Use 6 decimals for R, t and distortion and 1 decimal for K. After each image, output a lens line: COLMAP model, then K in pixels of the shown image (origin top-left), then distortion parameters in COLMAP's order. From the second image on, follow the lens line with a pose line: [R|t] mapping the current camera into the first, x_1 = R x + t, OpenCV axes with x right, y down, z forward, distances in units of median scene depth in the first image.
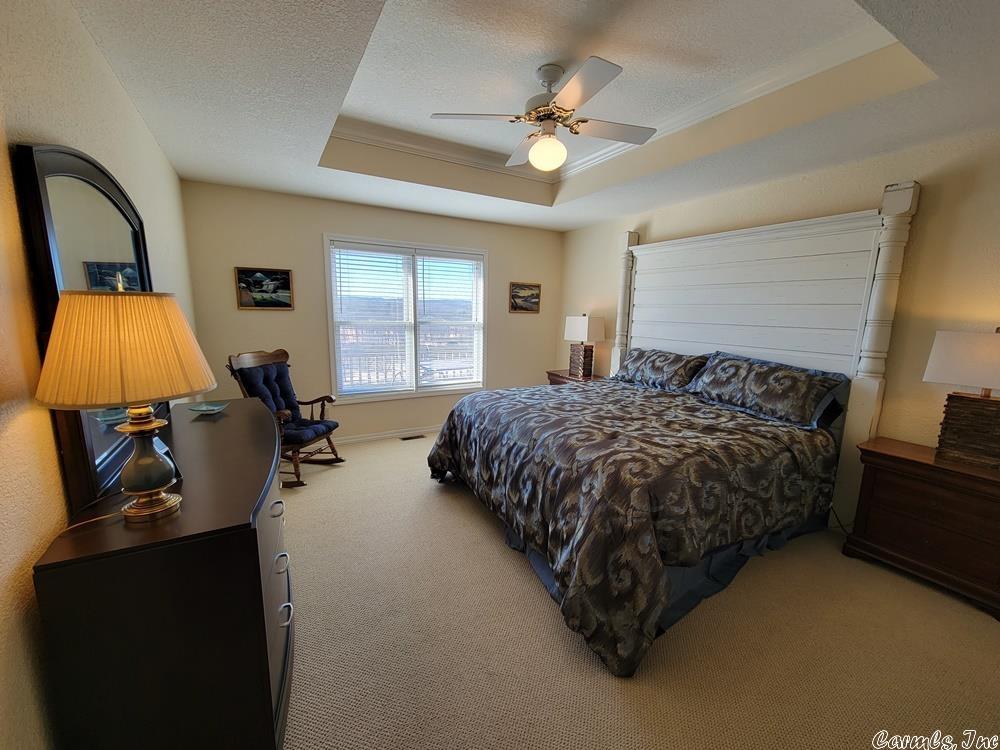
lens RADIAL K [[405.6, 0, 499.1], [0, 405.6, 376.1], [0, 0, 1]] dist [0.001939, -0.000377]
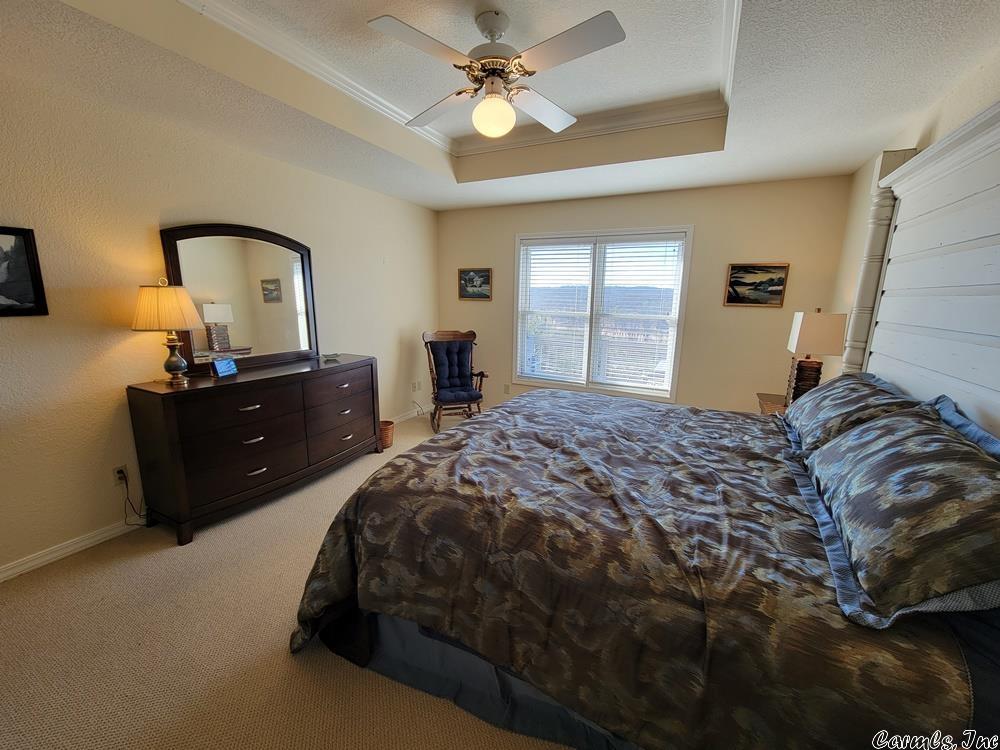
lens RADIAL K [[405.6, 0, 497.3], [0, 405.6, 379.0], [0, 0, 1]] dist [0.001939, -0.000377]
pose [[0.545468, 0.158742, -0.822962, 0.569950], [-0.145659, 0.984913, 0.093436, -0.046222], [0.825378, 0.068906, 0.560360, 0.341707]]
